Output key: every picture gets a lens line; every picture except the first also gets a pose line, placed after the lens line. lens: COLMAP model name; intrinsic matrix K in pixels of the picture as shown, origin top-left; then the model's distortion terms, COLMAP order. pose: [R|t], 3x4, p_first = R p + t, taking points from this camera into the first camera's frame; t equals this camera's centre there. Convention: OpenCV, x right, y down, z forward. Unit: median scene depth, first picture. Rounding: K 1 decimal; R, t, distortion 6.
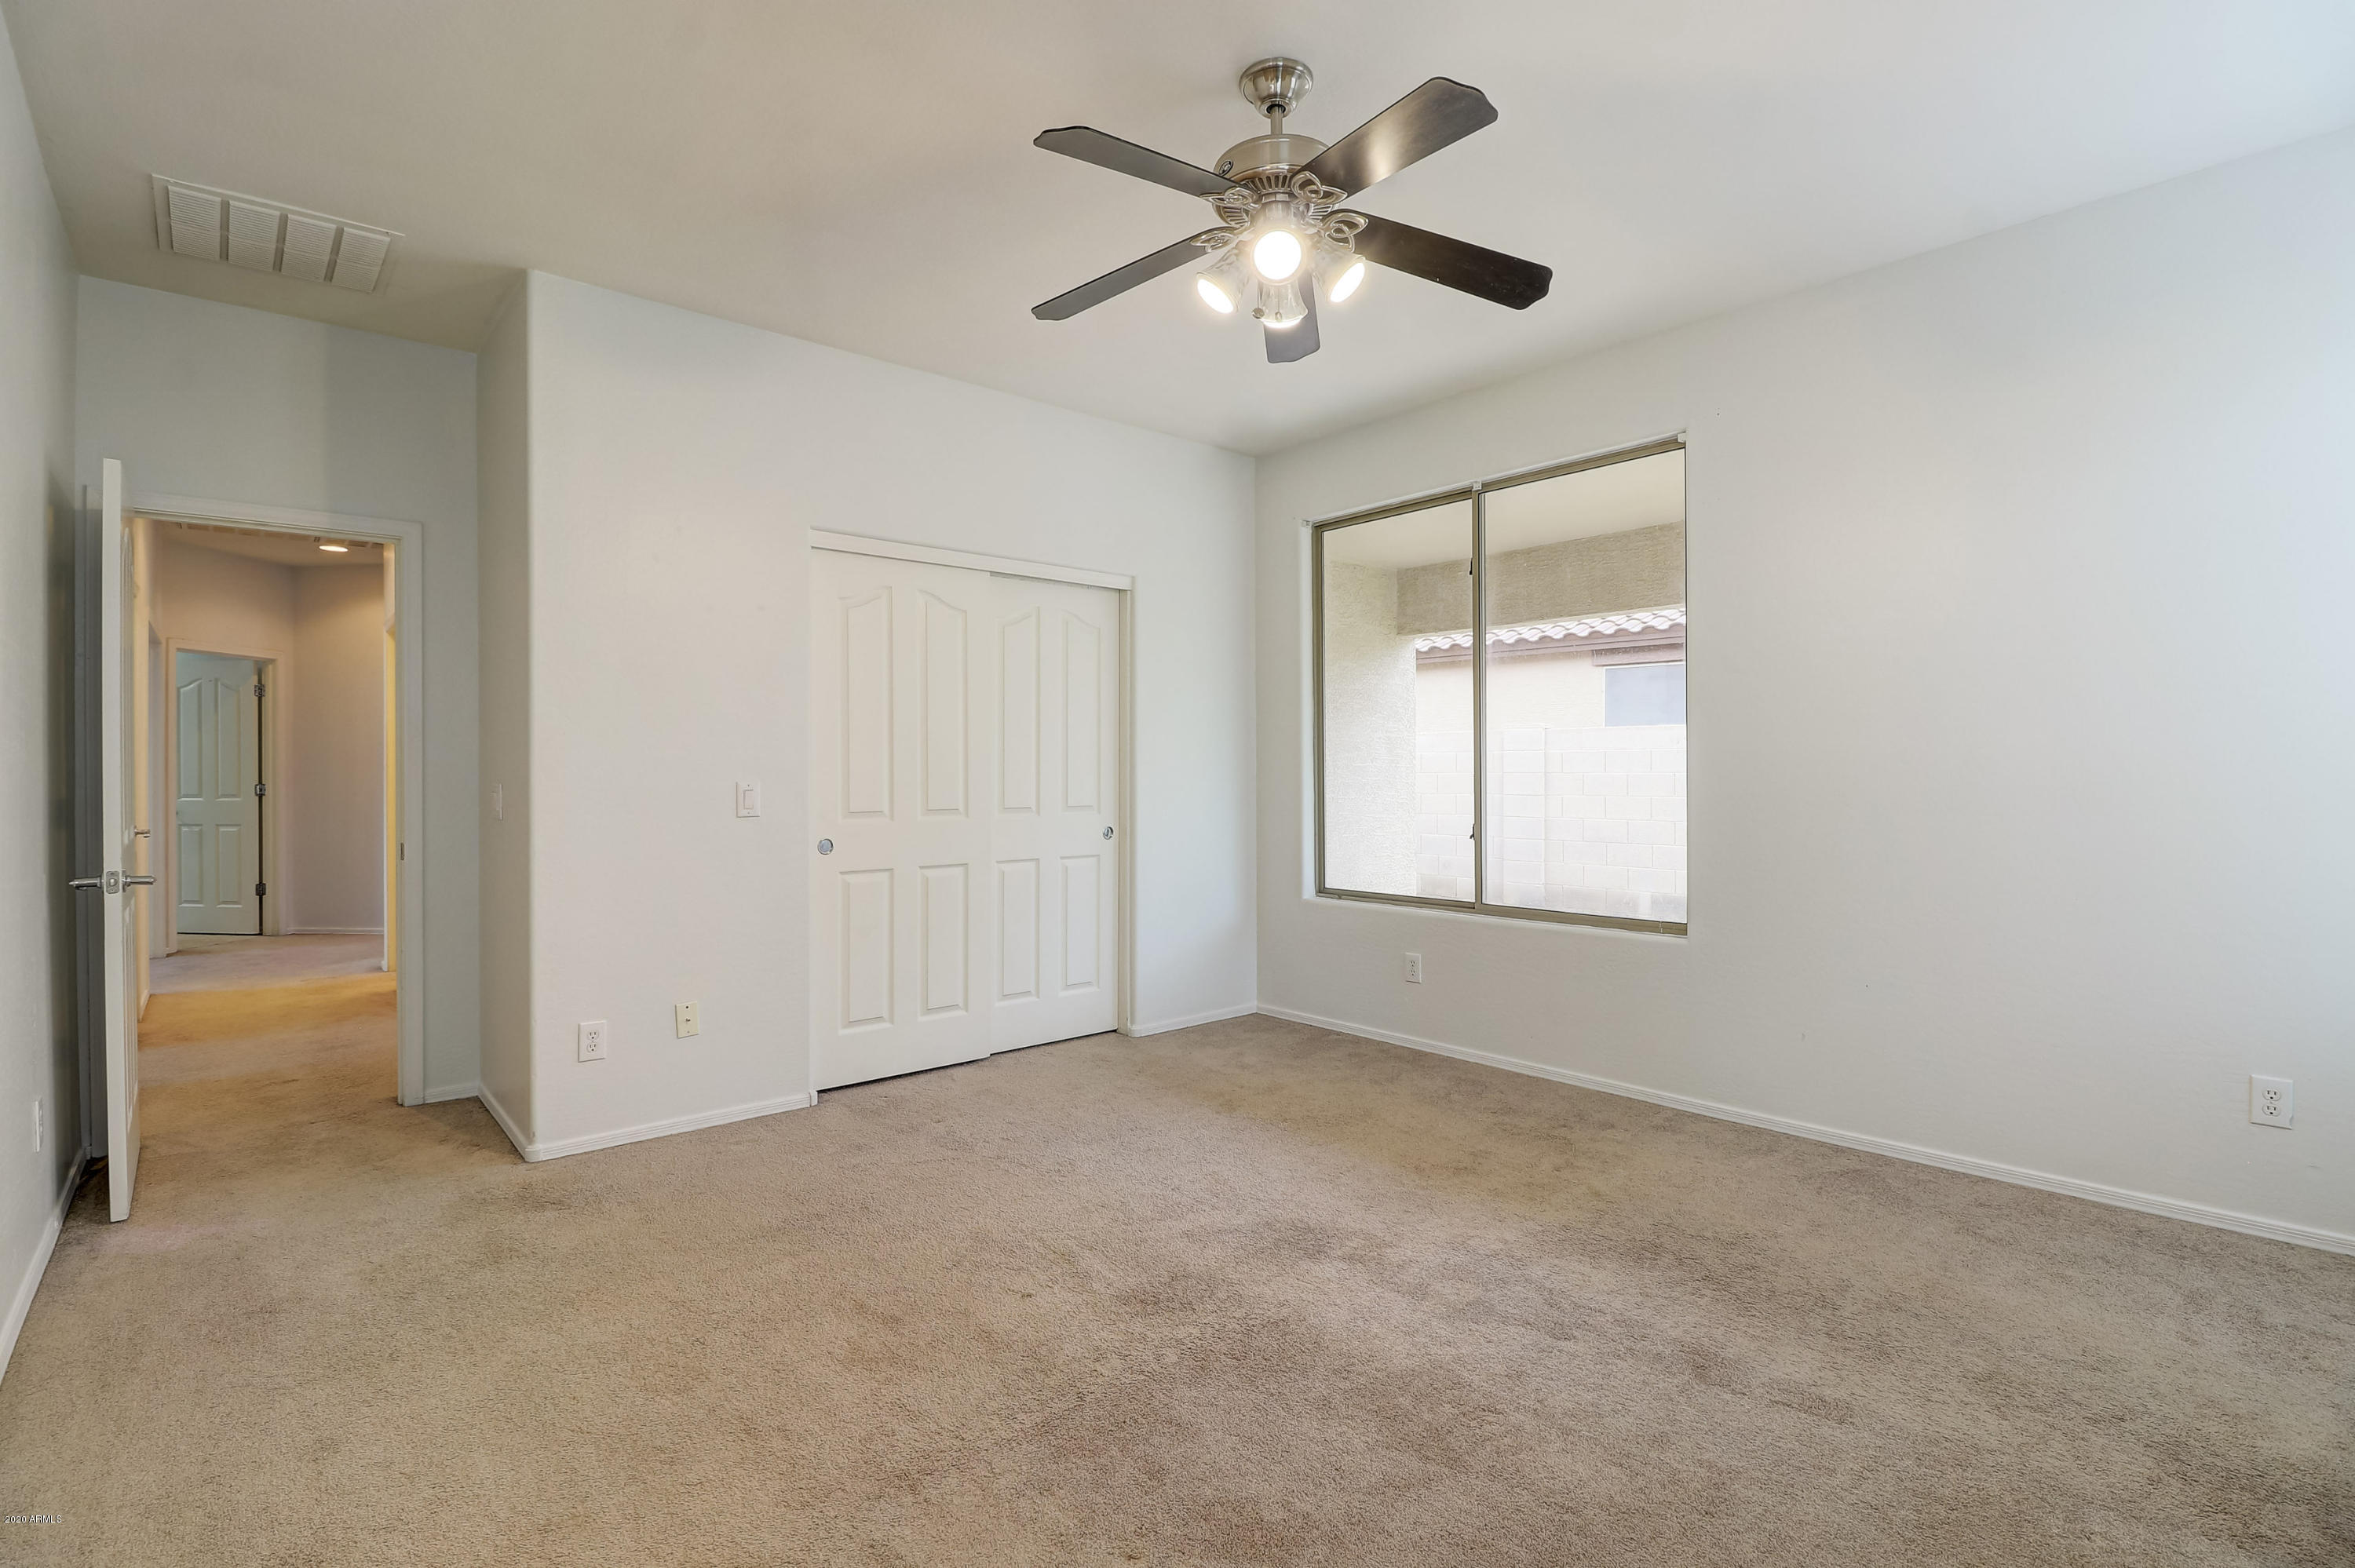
lens RADIAL K [[1090.0, 0, 1161.2], [0, 1090.0, 774.2], [0, 0, 1]] dist [-0.009696, -0.002859]
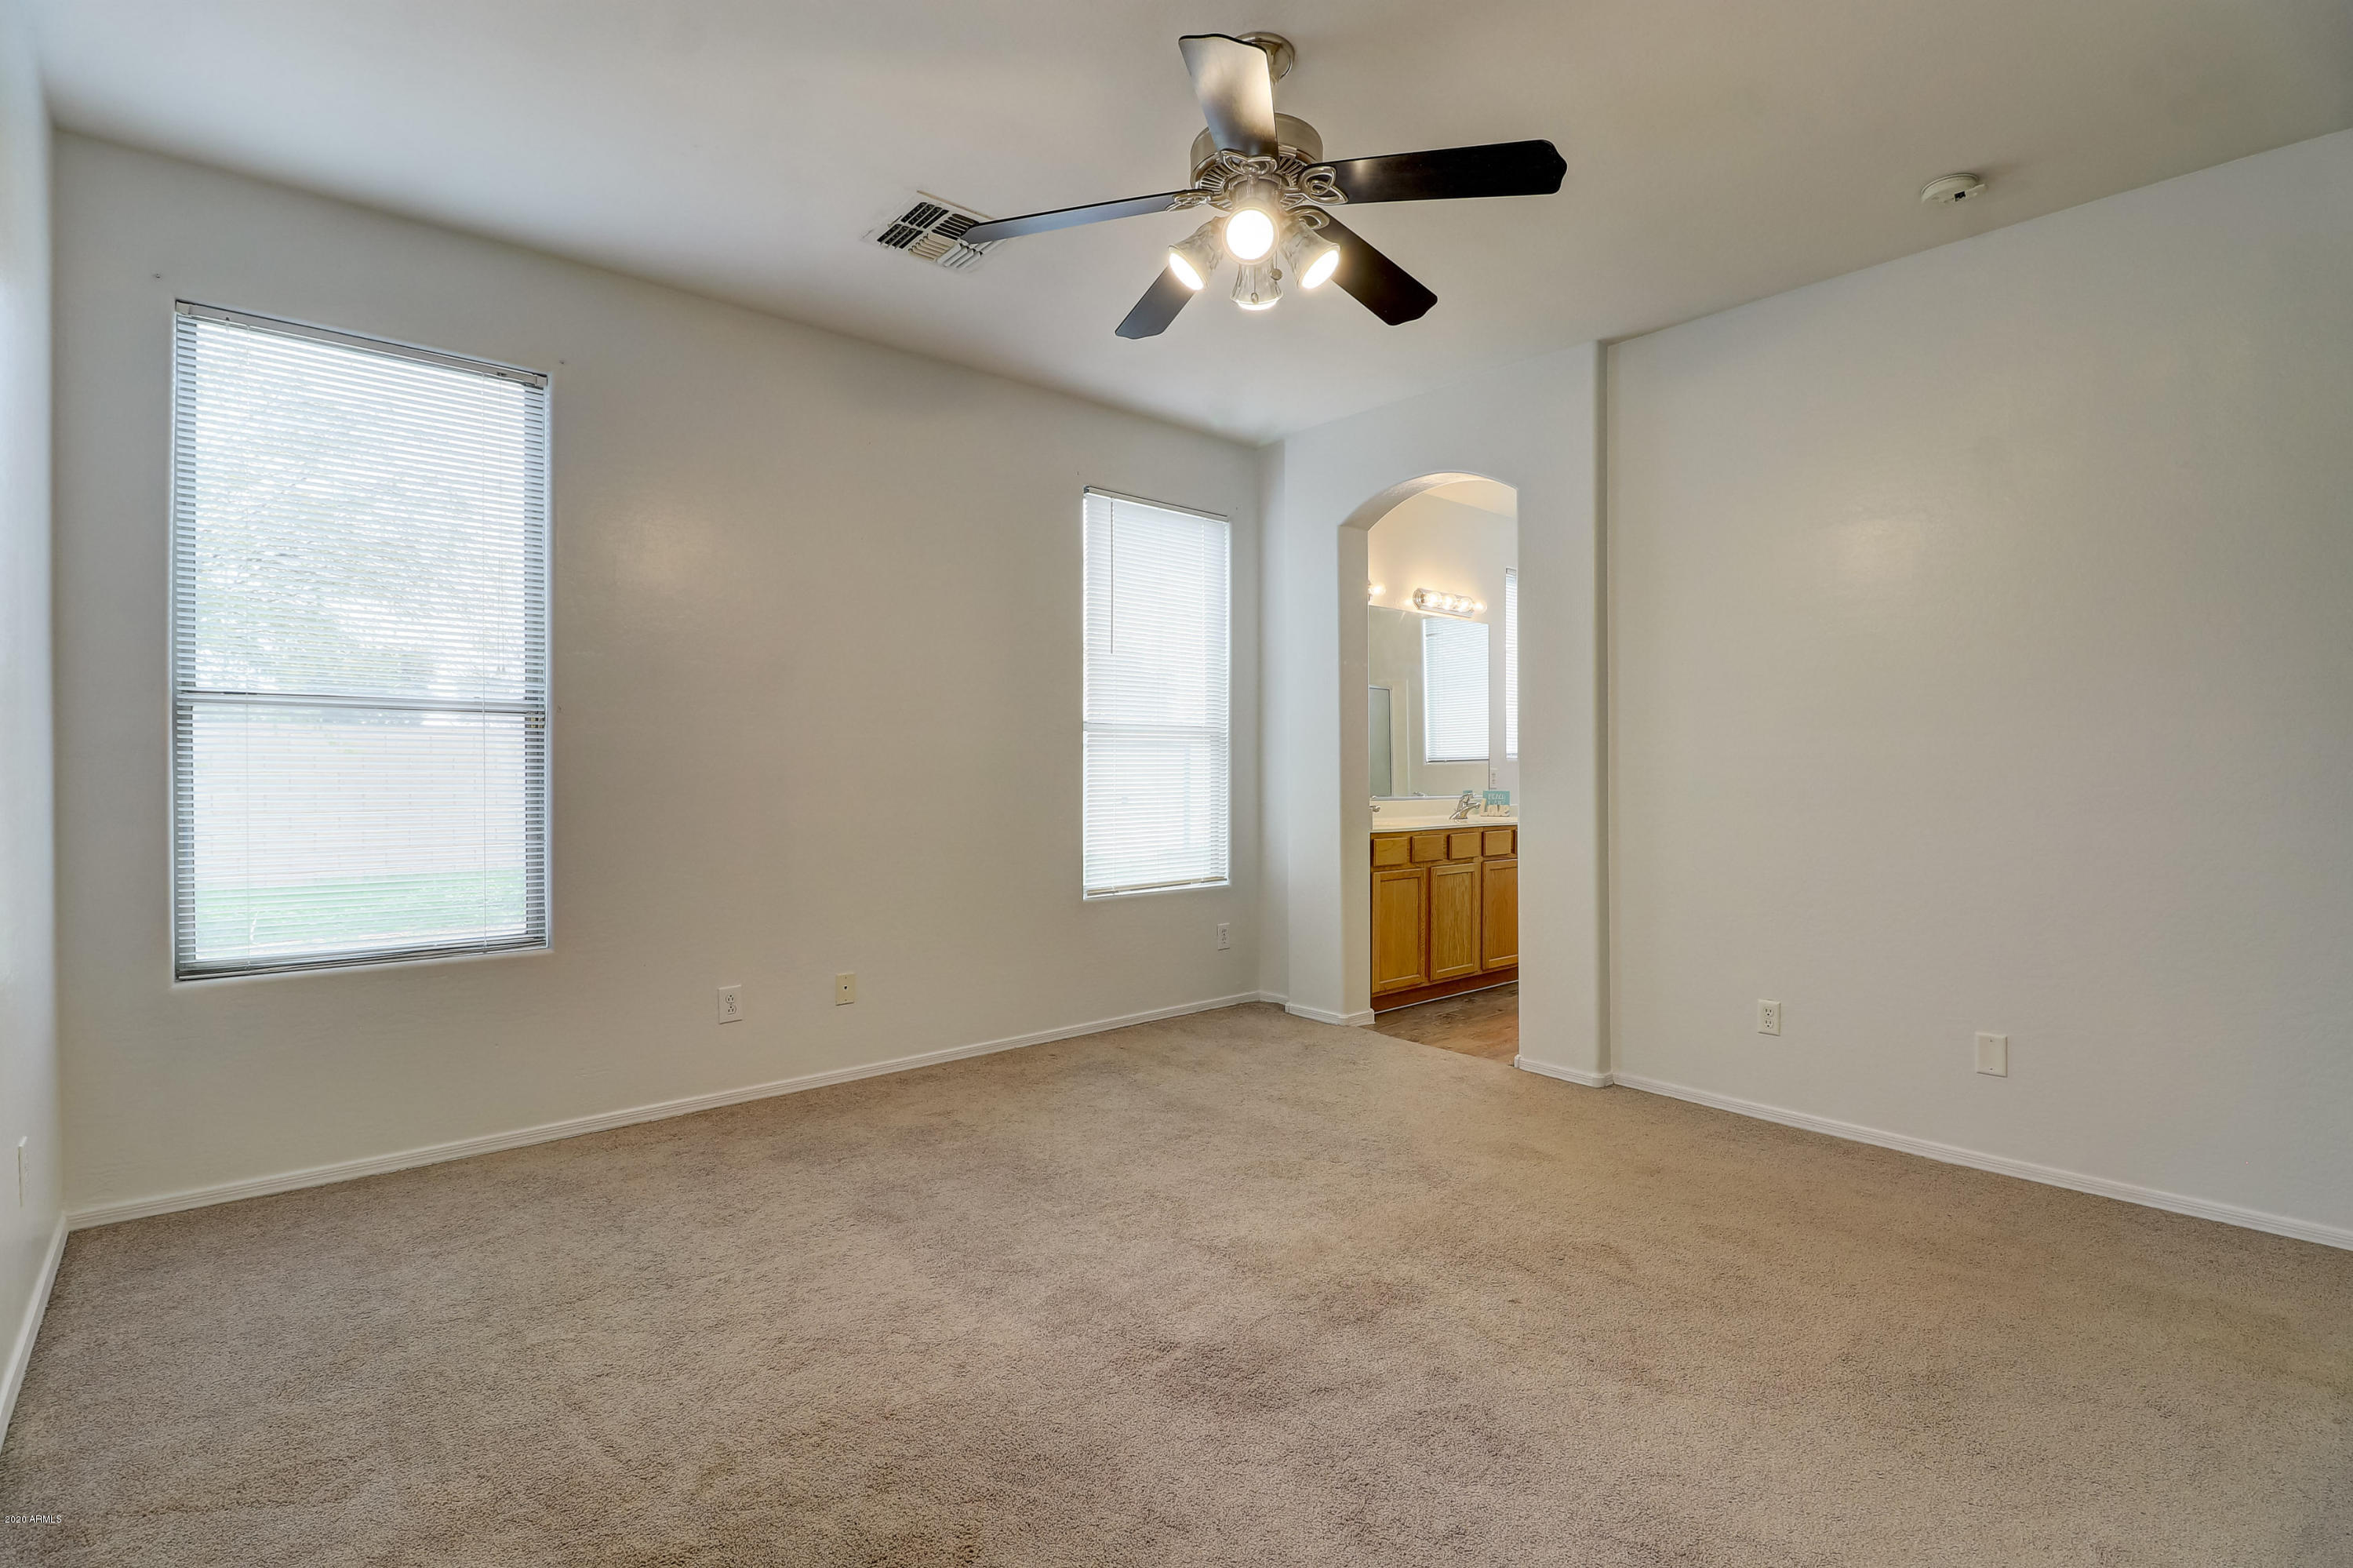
lens RADIAL K [[1089.2, 0, 1179.1], [0, 1089.2, 769.2], [0, 0, 1]] dist [-0.009696, -0.002859]
pose [[-0.999889, 0.005300, -0.013932, 0.114193], [0.005246, 0.999978, 0.003942, -0.001337], [0.013953, 0.003868, -0.999895, 1.201507]]
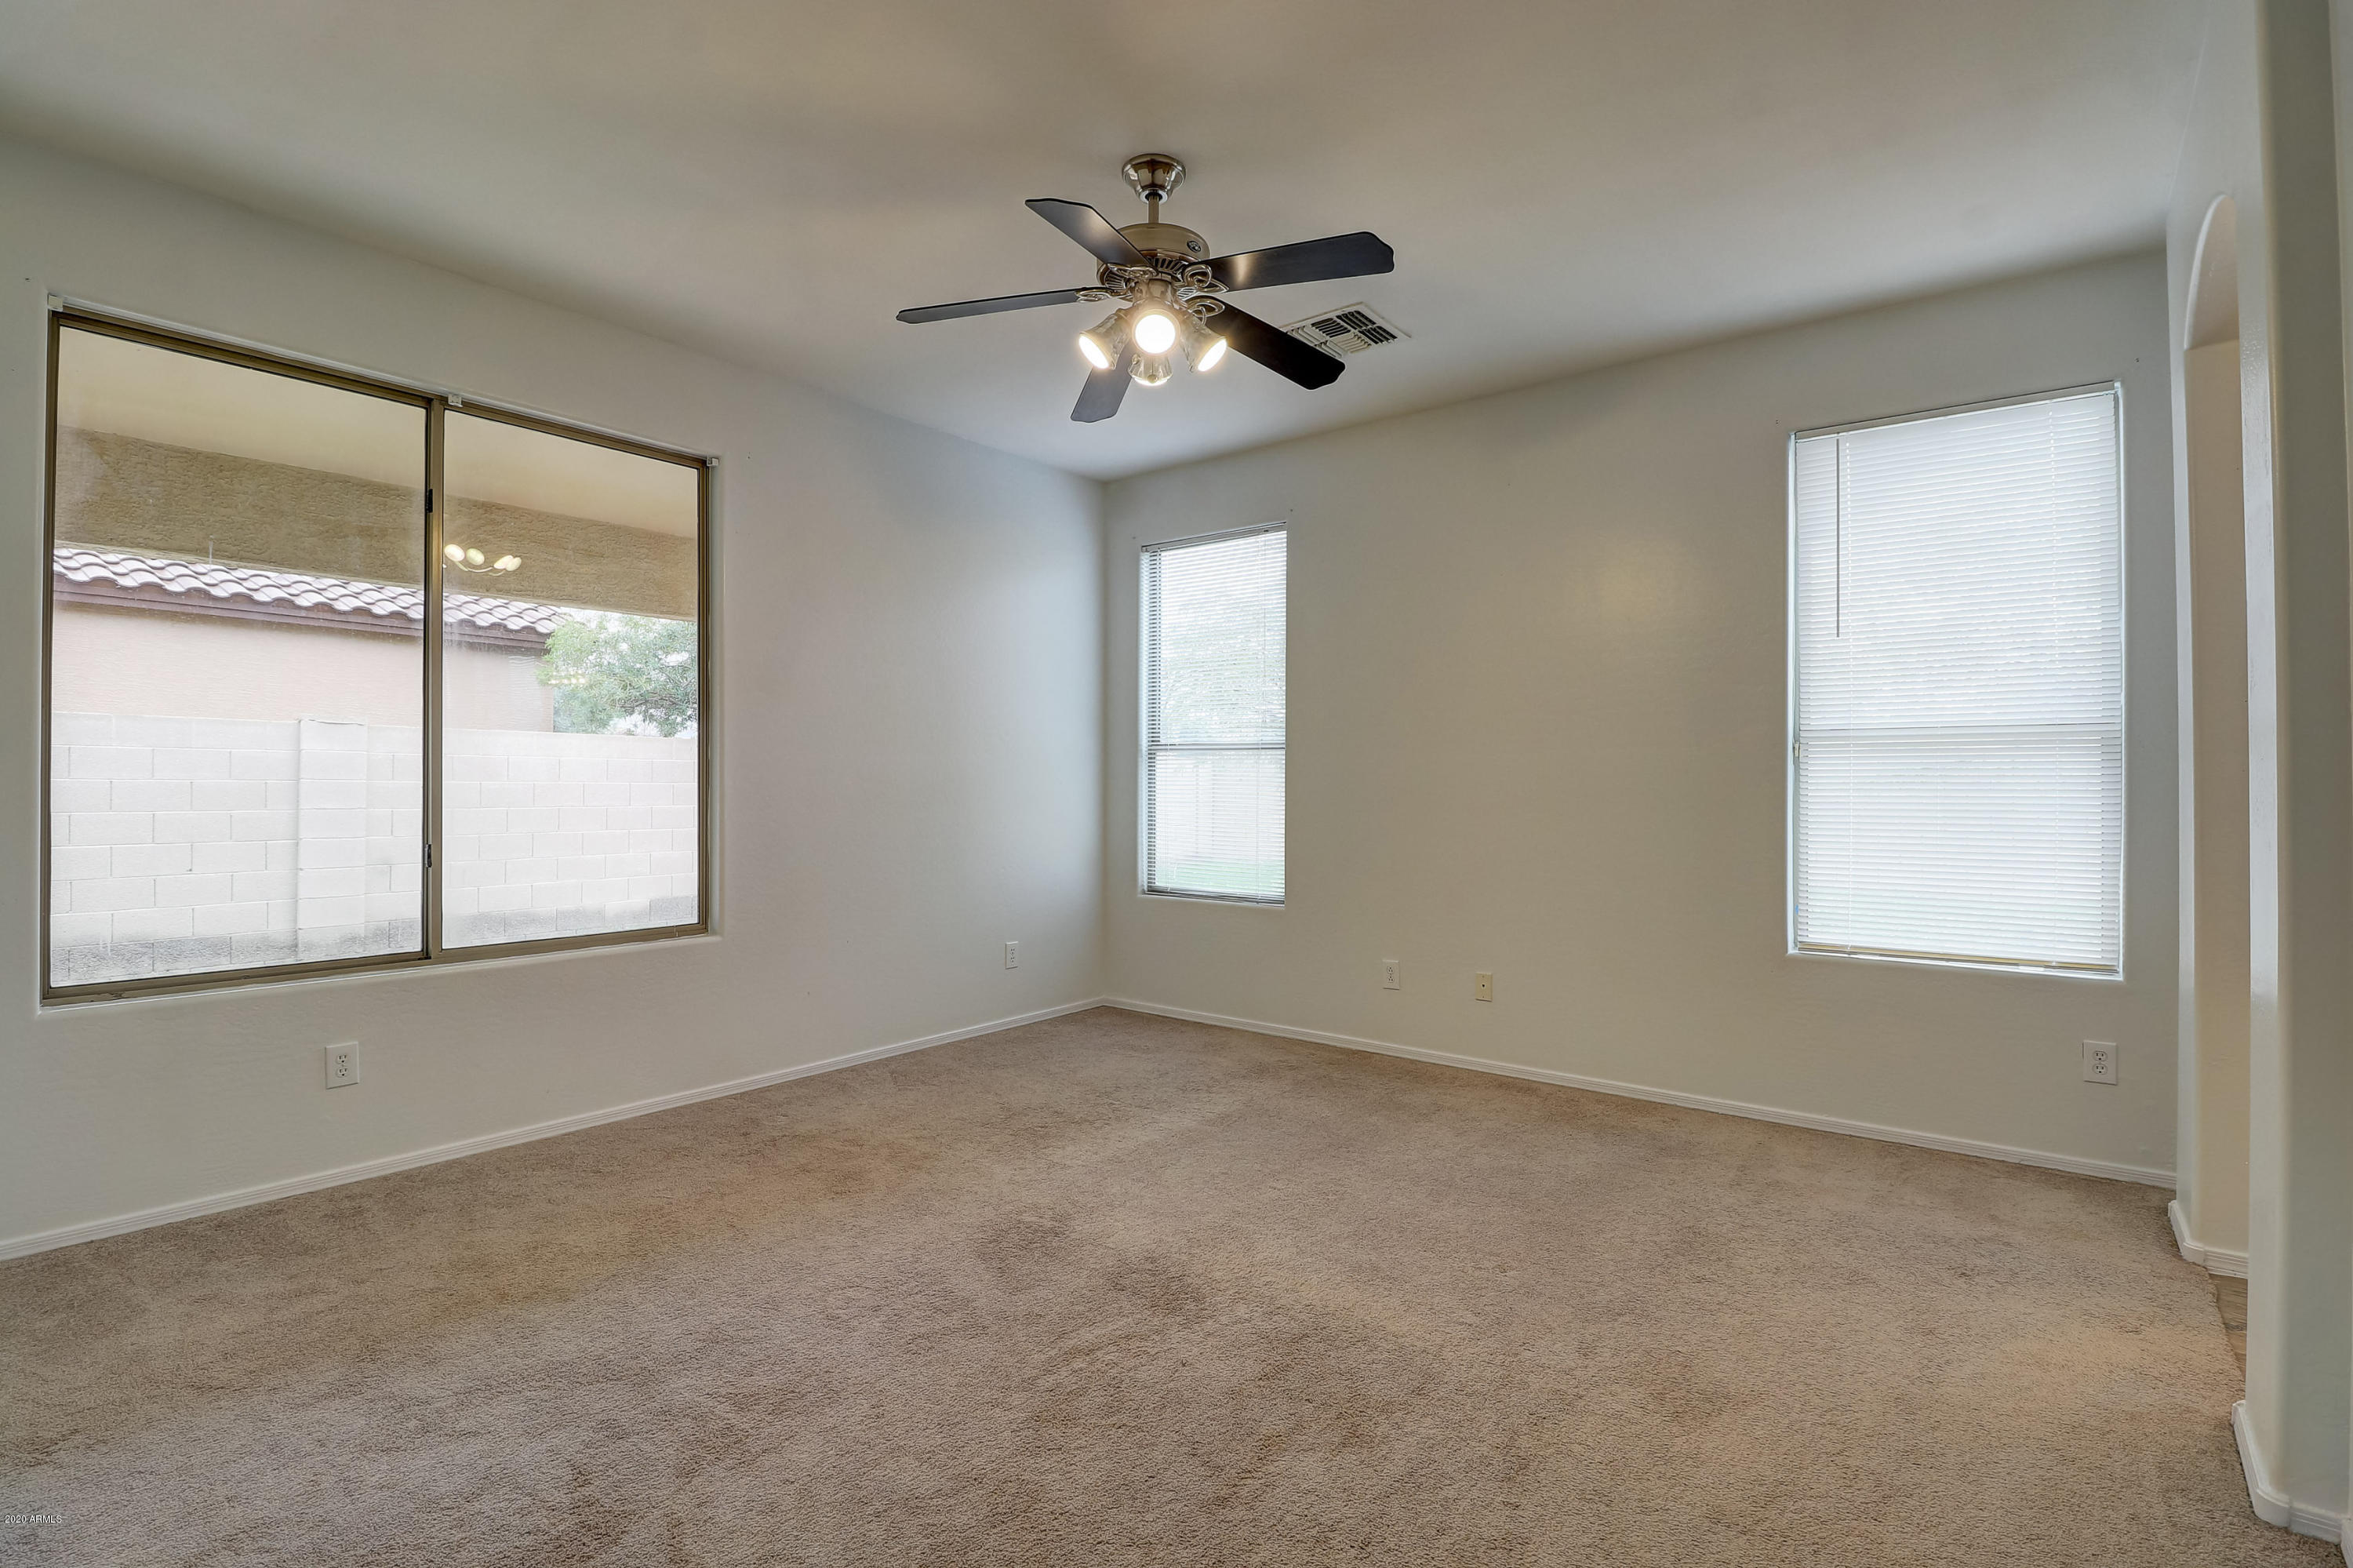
lens RADIAL K [[1089.2, 0, 1161.8], [0, 1089.2, 778.3], [0, 0, 1]] dist [-0.009696, -0.002859]
pose [[-0.190509, 0.011478, 0.981618, -0.612899], [-0.002976, 0.999920, -0.012270, 0.006677], [-0.981681, -0.005258, -0.190460, 0.728132]]
